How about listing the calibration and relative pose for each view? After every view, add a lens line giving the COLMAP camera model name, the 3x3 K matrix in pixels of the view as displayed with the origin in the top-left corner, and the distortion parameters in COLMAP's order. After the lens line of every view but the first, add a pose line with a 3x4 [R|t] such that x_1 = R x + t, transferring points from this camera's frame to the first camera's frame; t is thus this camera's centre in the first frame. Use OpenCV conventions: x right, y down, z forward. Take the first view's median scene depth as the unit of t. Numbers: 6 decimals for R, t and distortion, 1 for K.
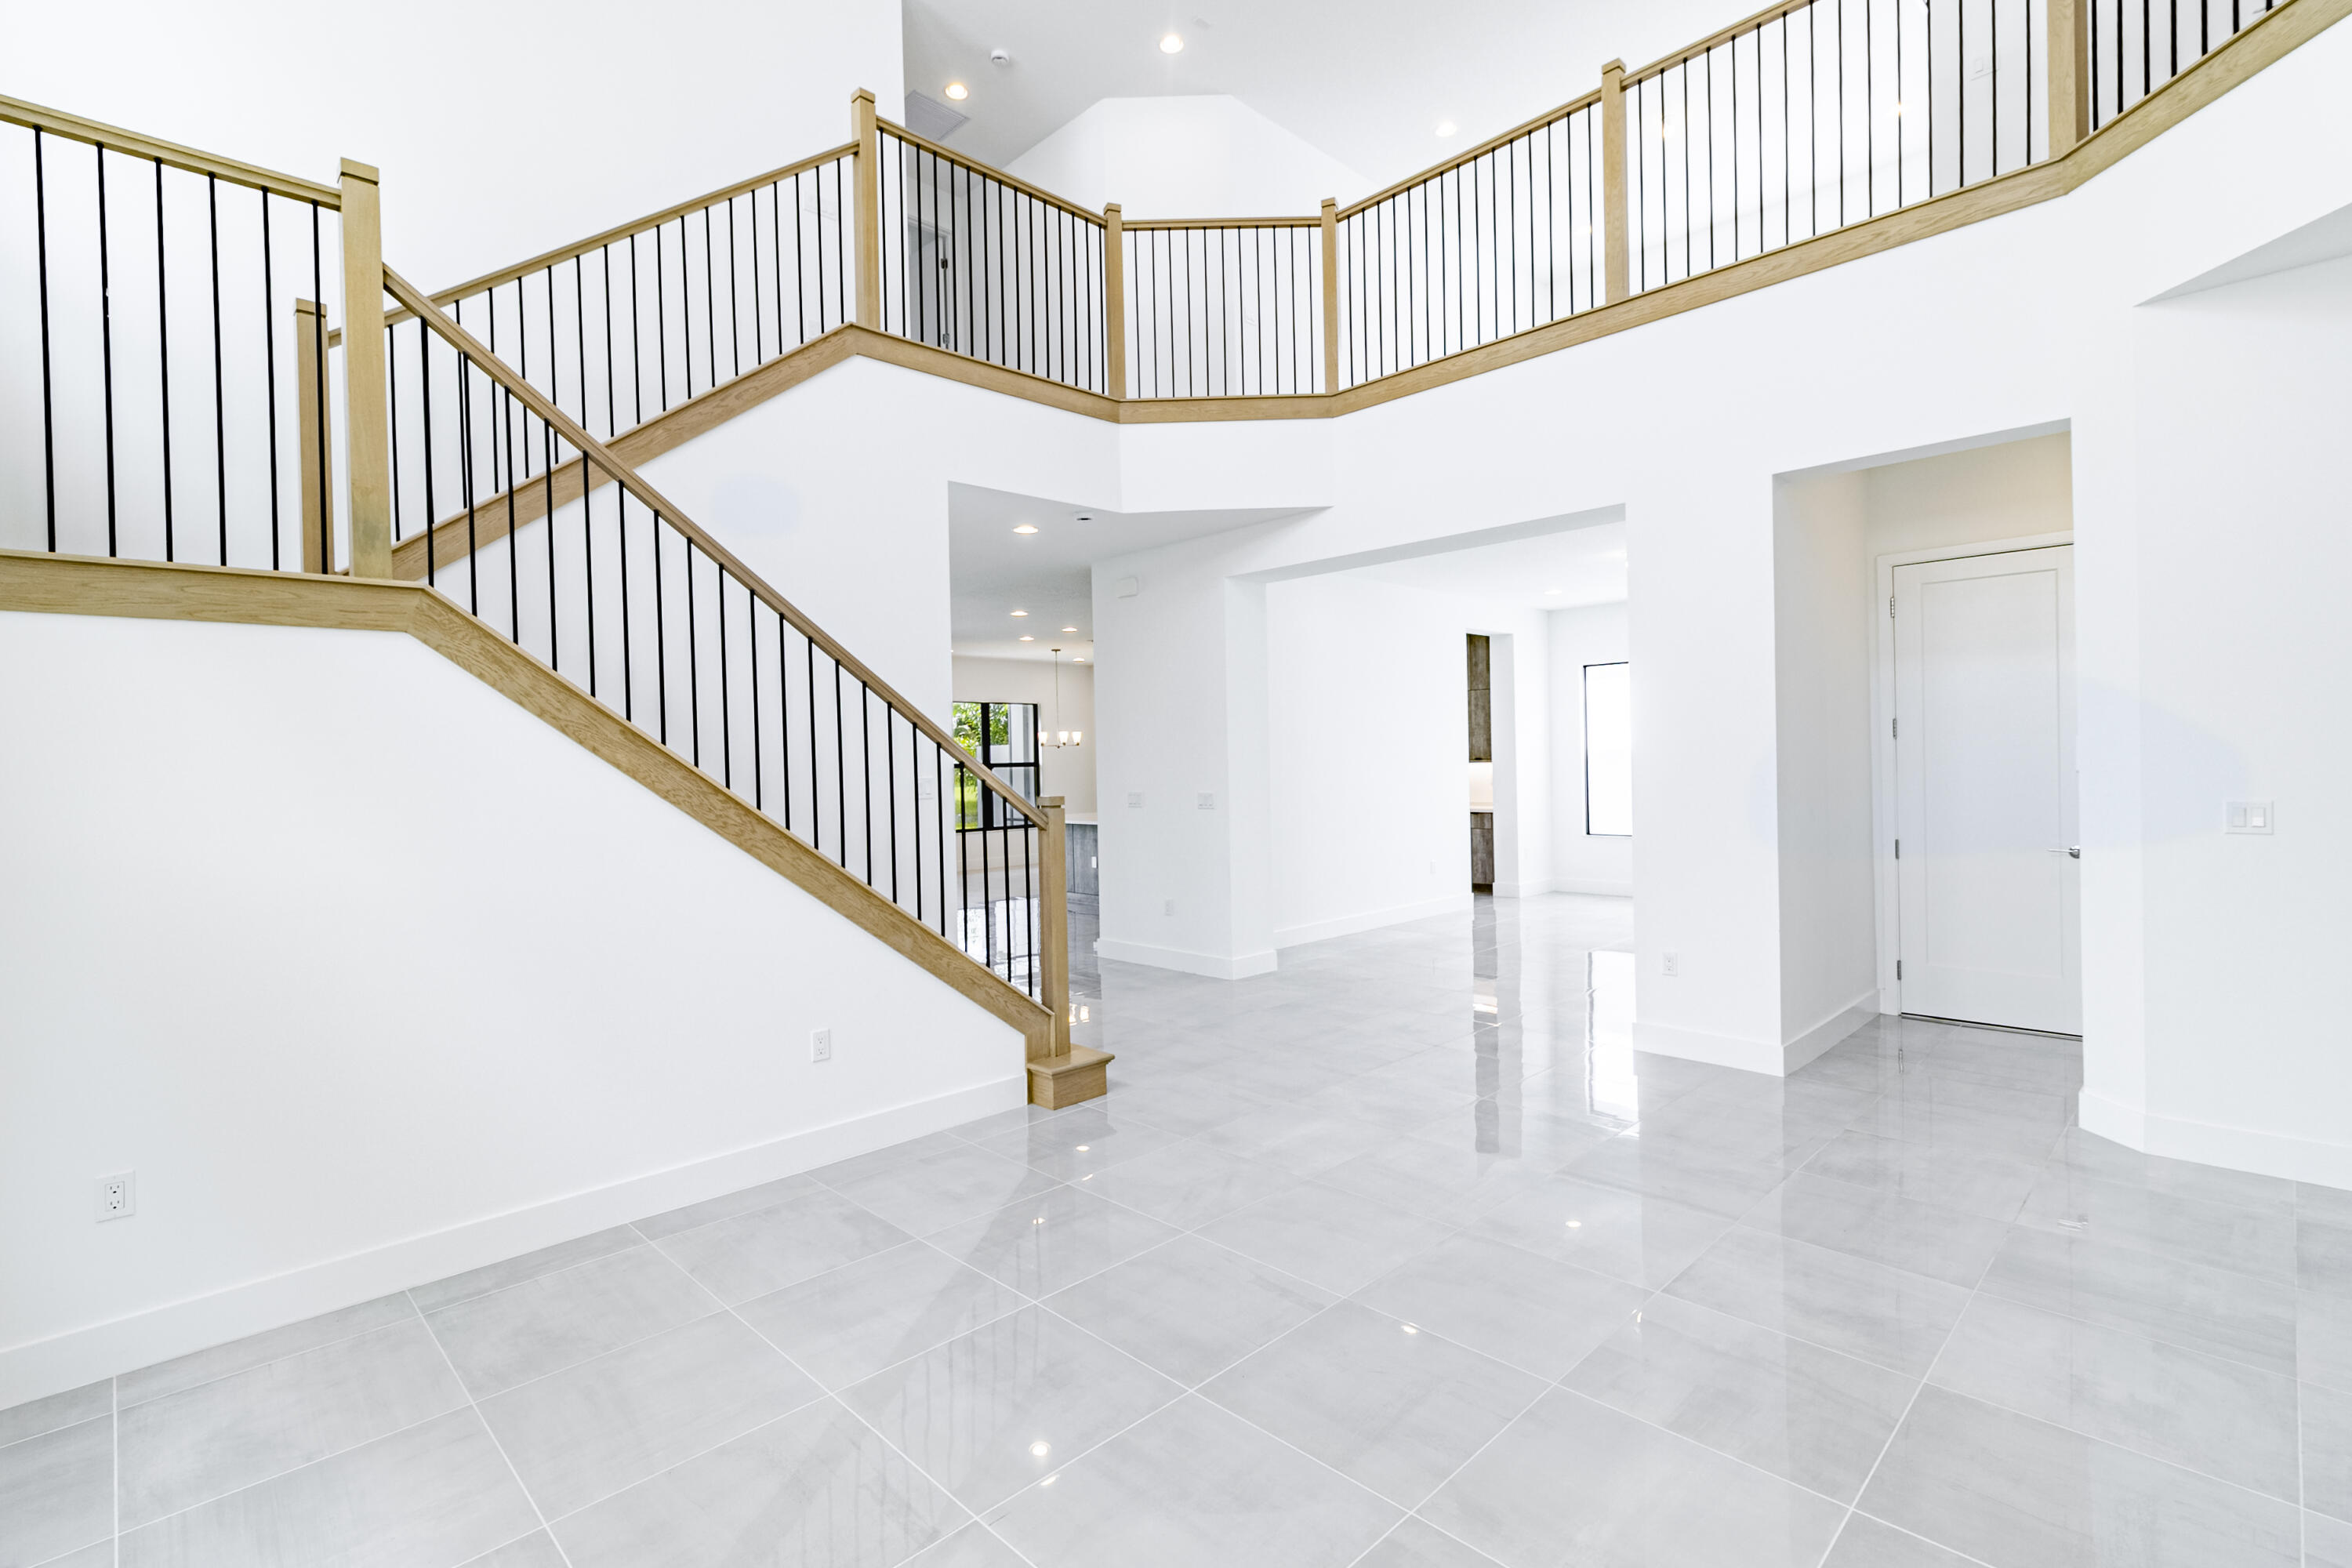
lens RADIAL K [[1093.0, 0, 1176.0], [0, 1093.0, 784.0], [0, 0, 1]] dist [-0.005547, -0.000578]
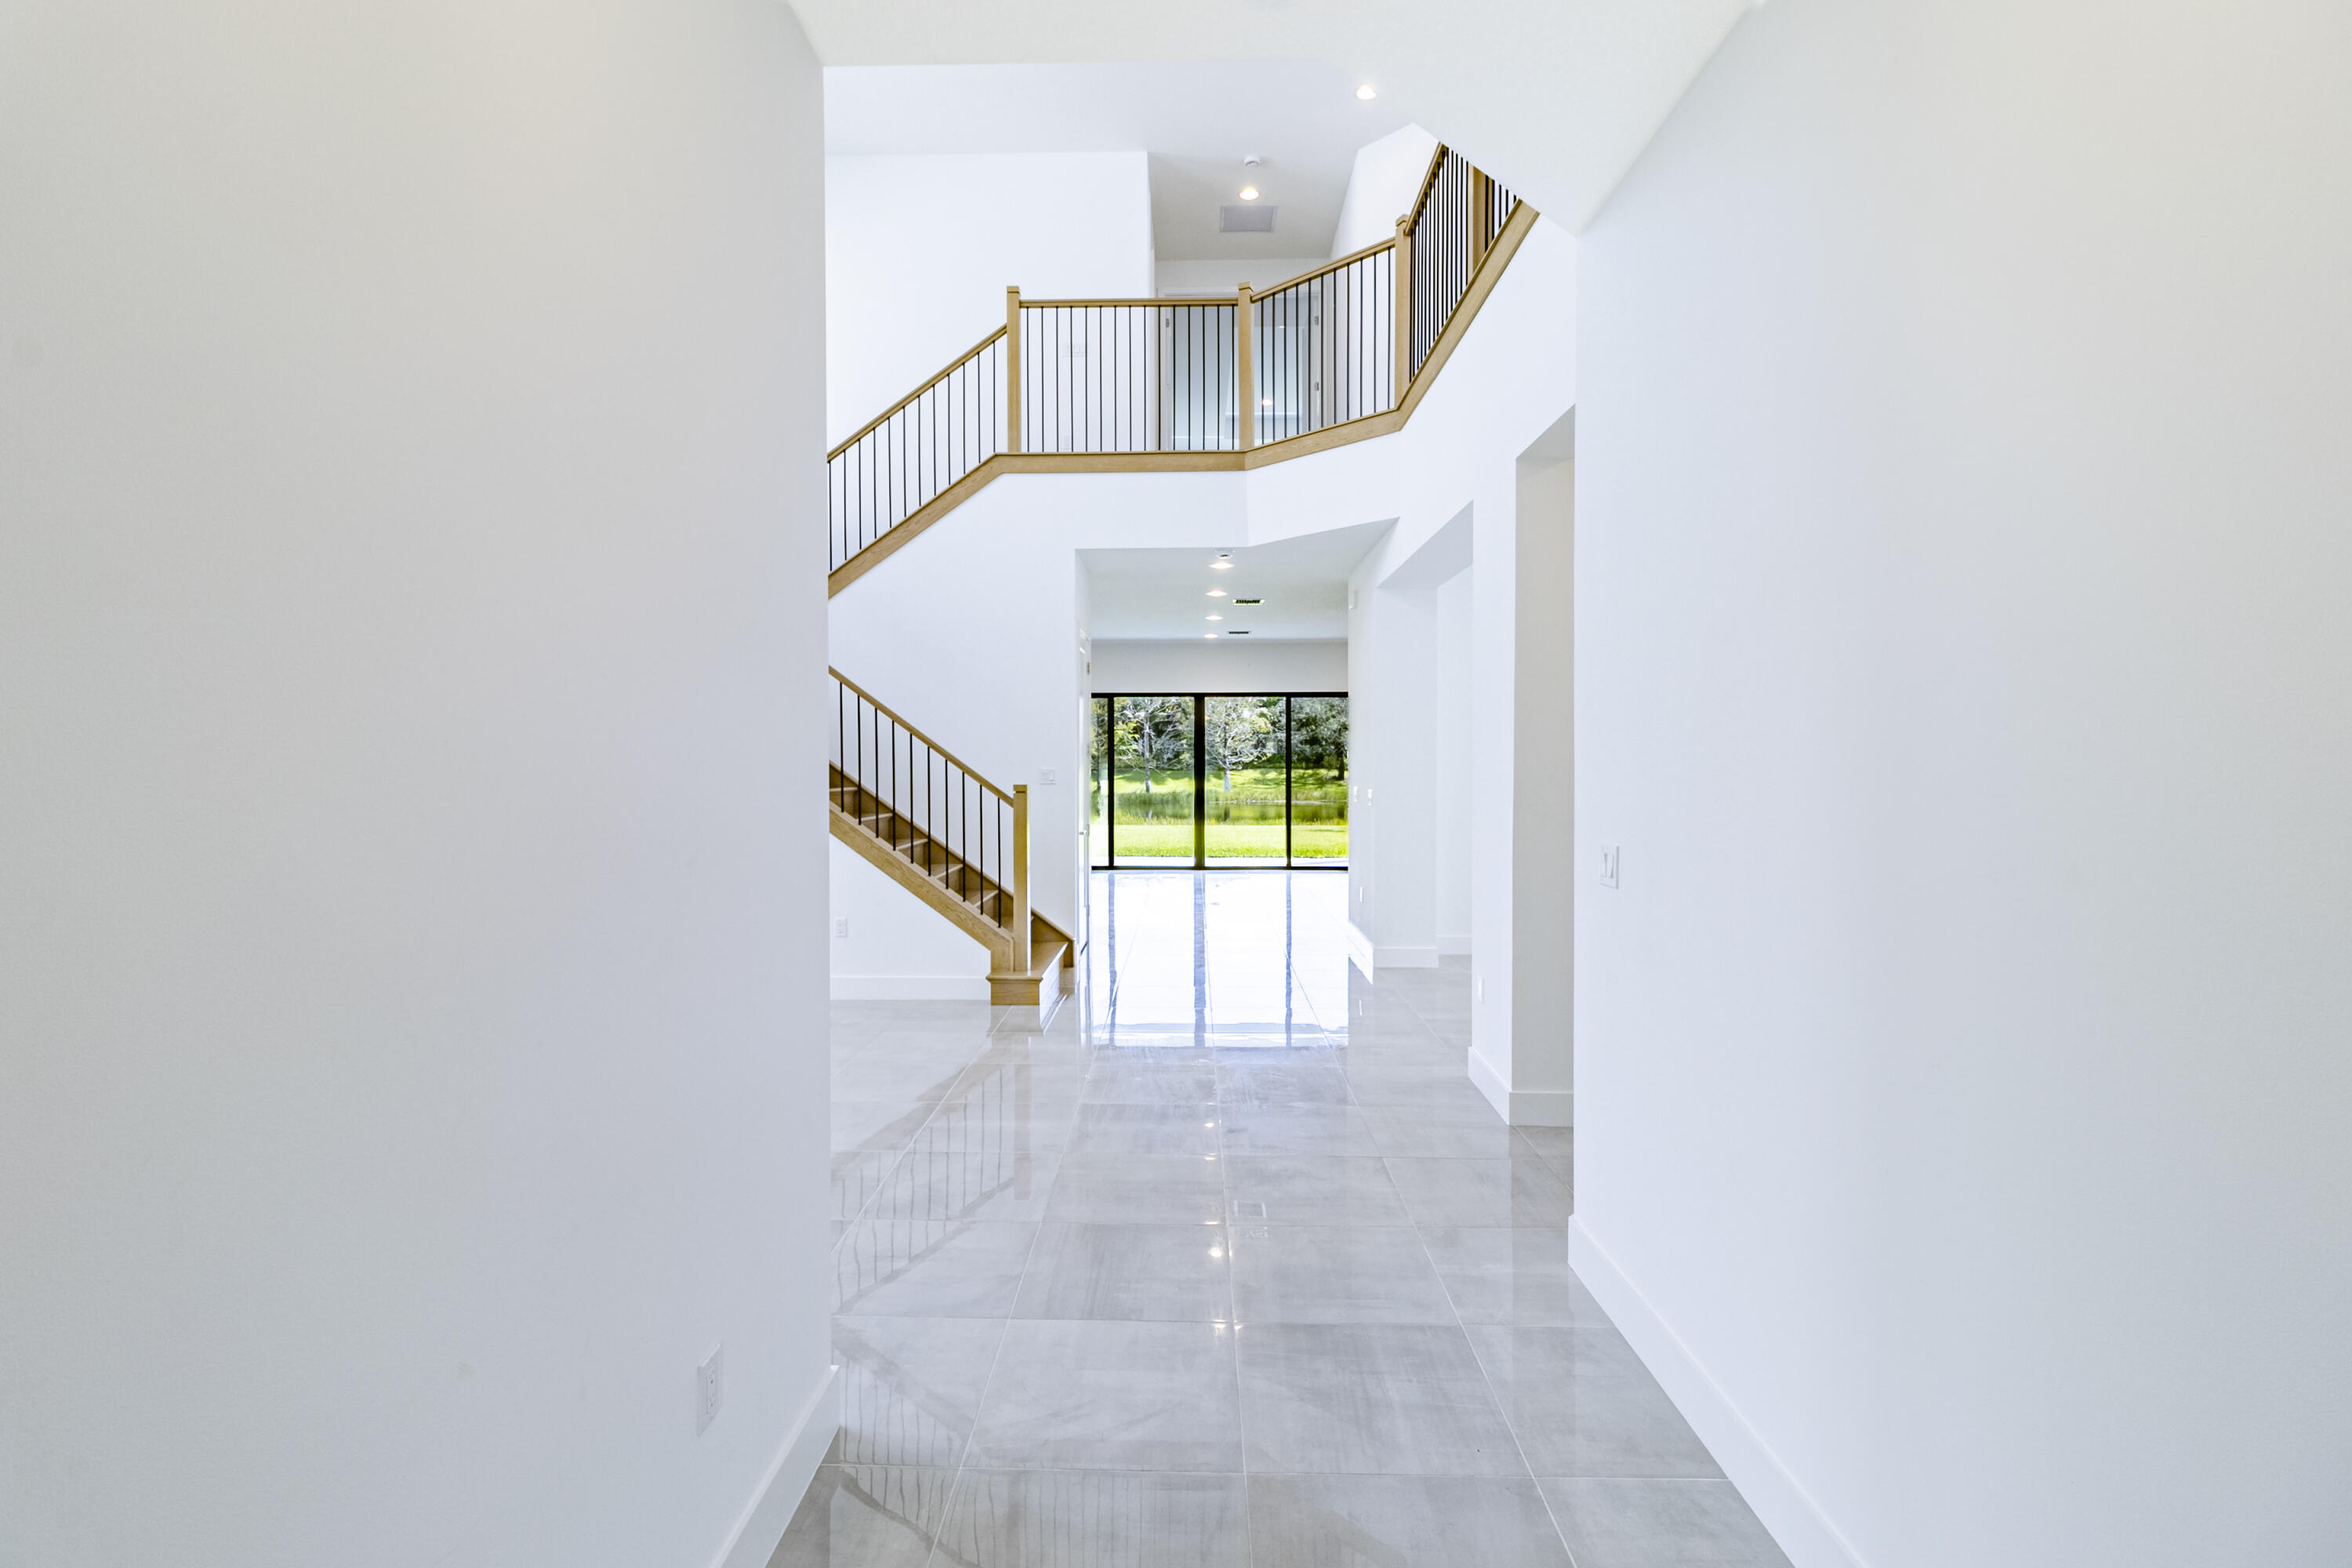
lens RADIAL K [[1135.6, 0, 1176.0], [0, 1135.6, 784.0], [0, 0, 1]] dist [-0.016180, -0.000060]
pose [[0.684366, 0.037977, -0.728149, 0.970507], [-0.029154, 0.999269, 0.024716, -0.027370], [0.728556, 0.004313, 0.684973, 0.143201]]
